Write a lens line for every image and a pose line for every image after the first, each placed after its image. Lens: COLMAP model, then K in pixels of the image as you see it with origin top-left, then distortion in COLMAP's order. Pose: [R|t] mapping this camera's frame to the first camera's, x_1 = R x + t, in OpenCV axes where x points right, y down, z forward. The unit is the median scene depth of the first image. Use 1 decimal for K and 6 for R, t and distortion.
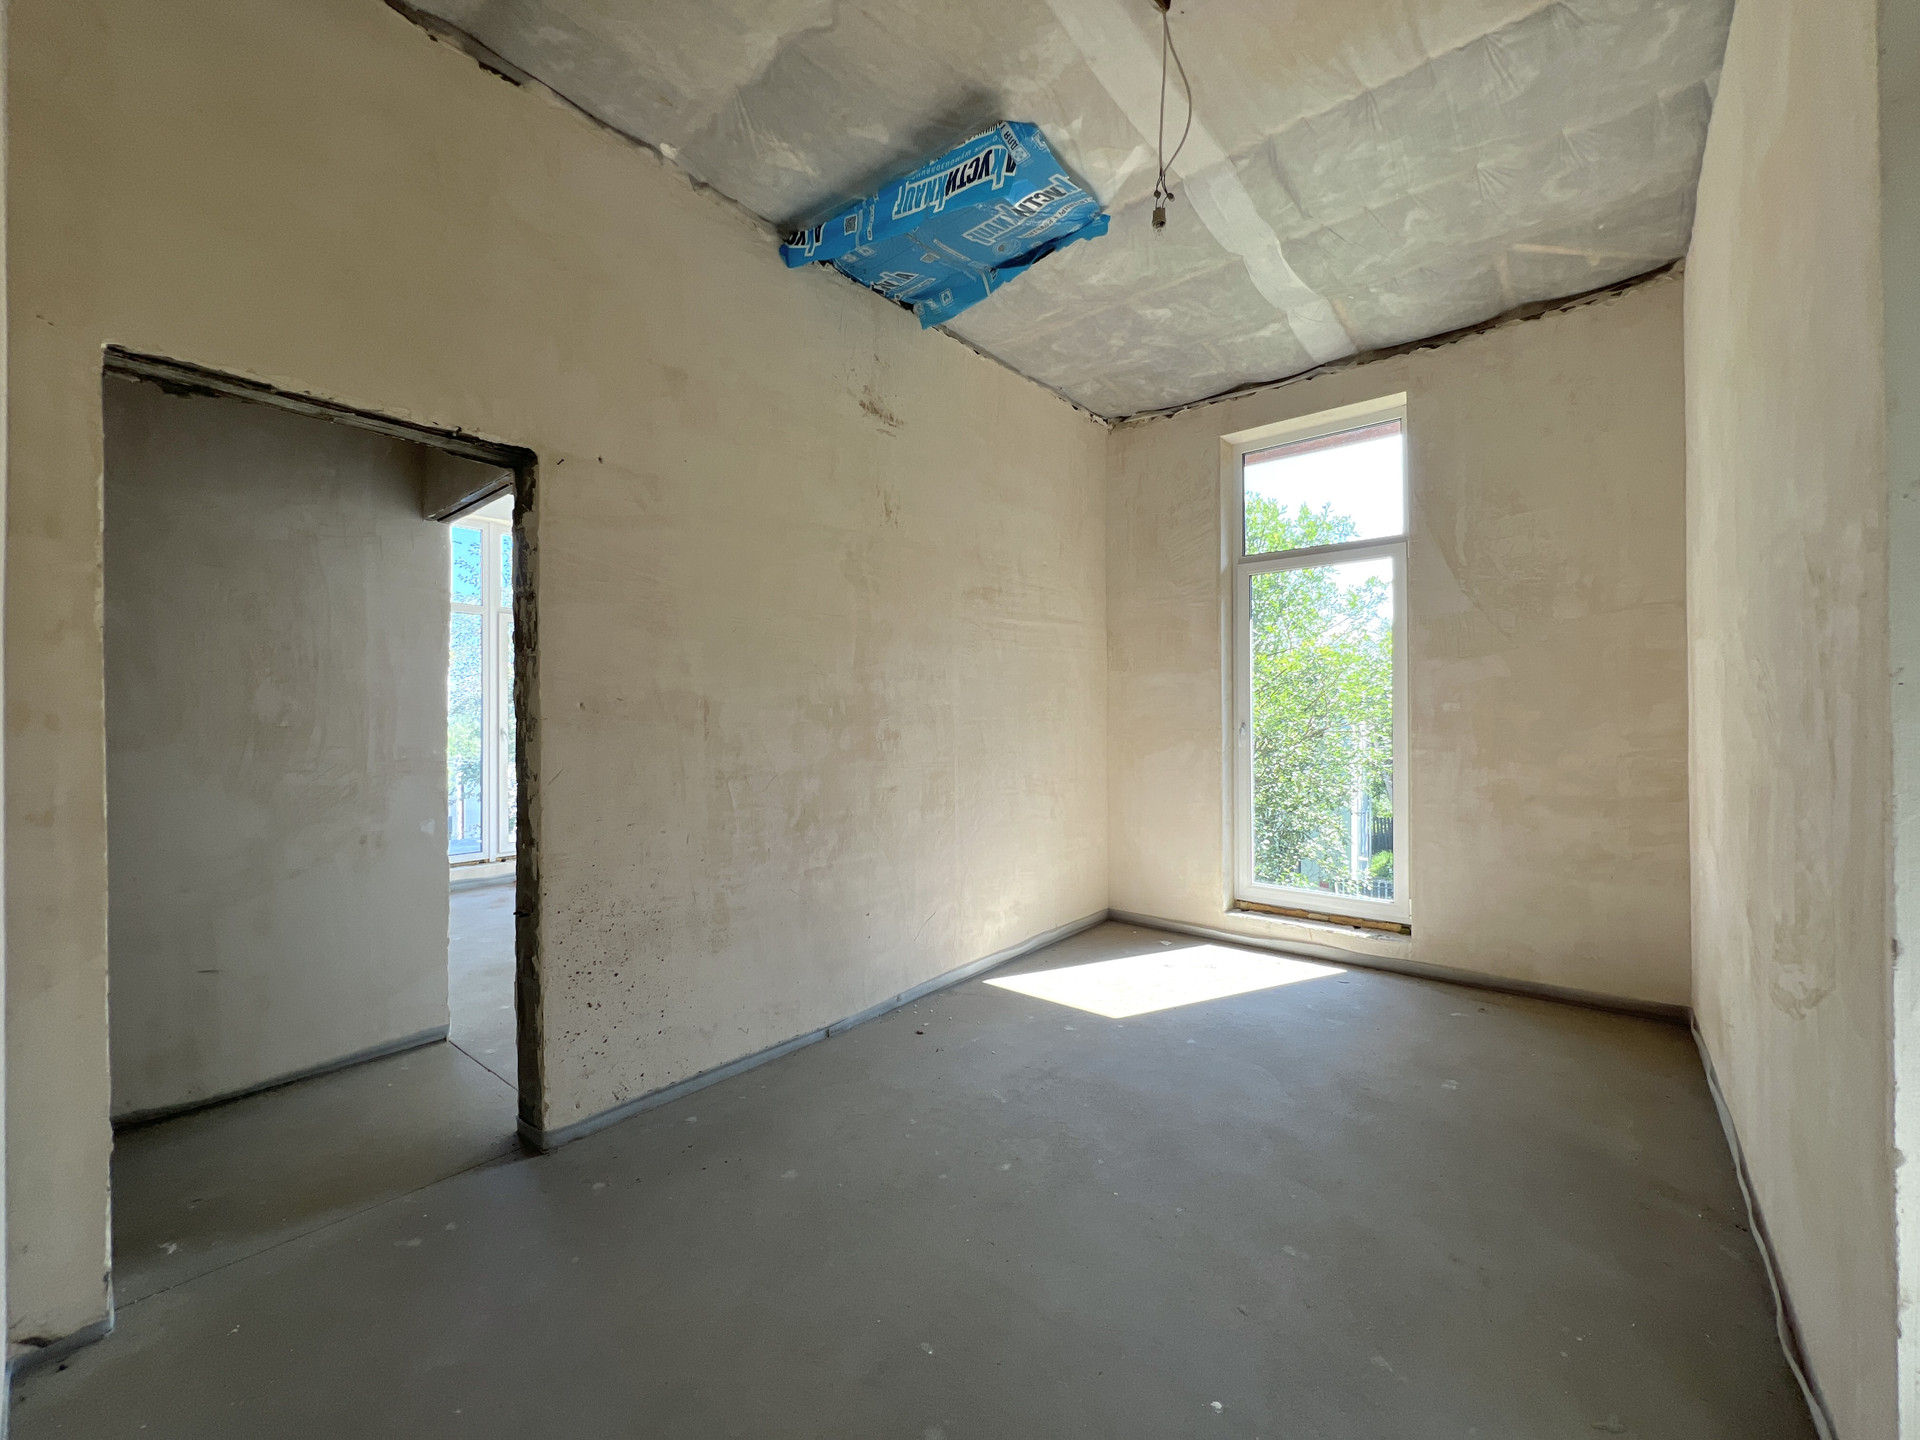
lens RADIAL K [[763.1, 0, 956.7], [0, 763.1, 717.1], [0, 0, 1]] dist [-0.004181, 0.000734]
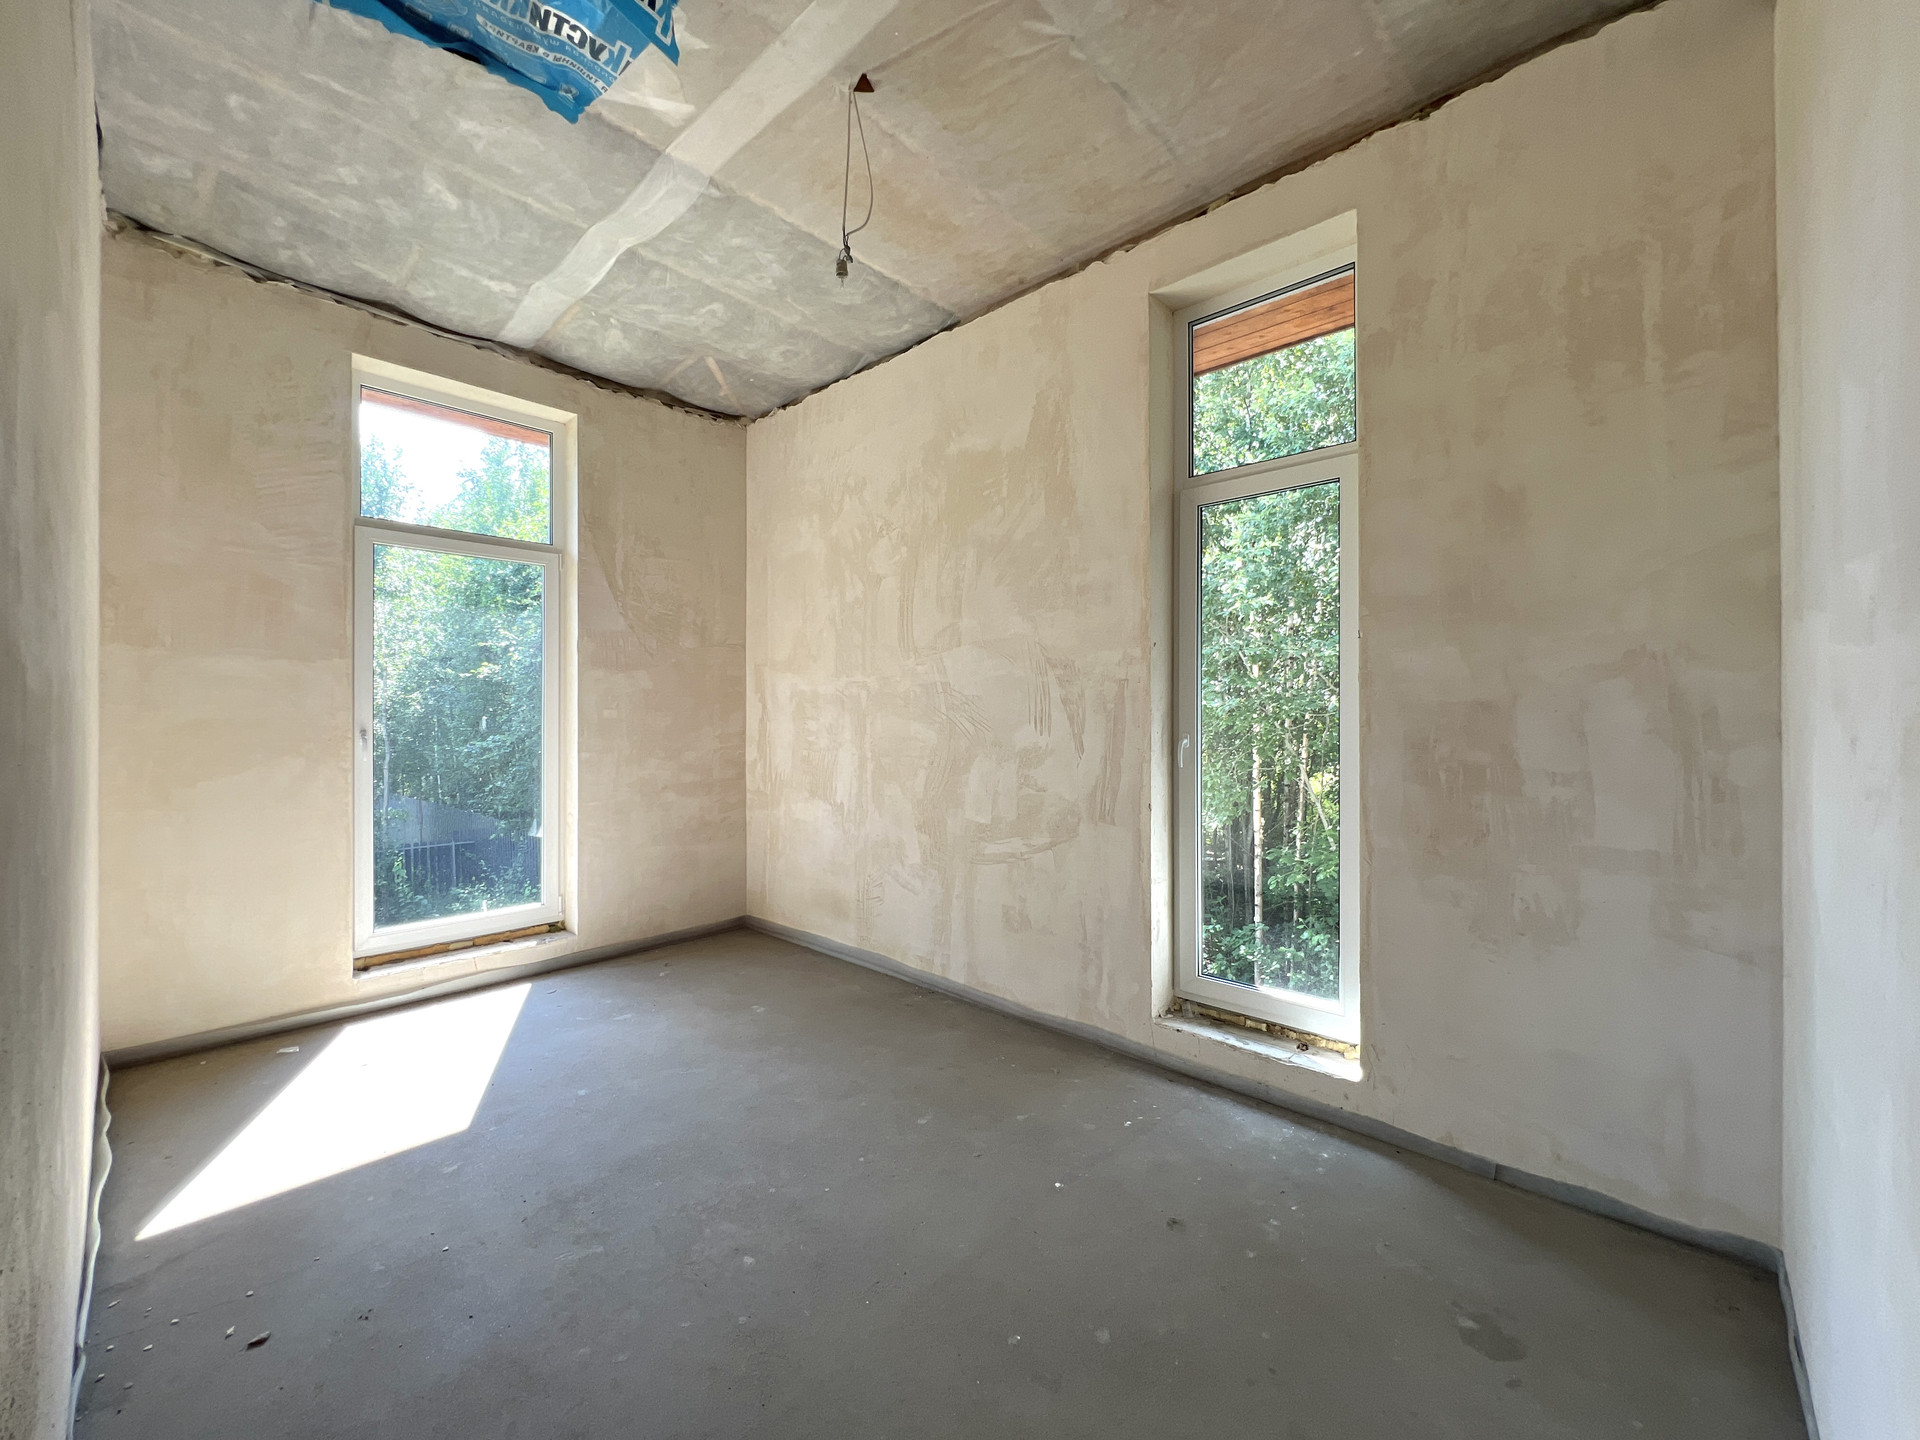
lens RADIAL K [[763.1, 0, 956.7], [0, 763.1, 717.1], [0, 0, 1]] dist [-0.004181, 0.000734]
pose [[0.060784, 0.004507, 0.998141, -0.457130], [-0.002283, 0.999988, -0.004376, -0.004315], [-0.998148, -0.002013, 0.060793, 0.432163]]
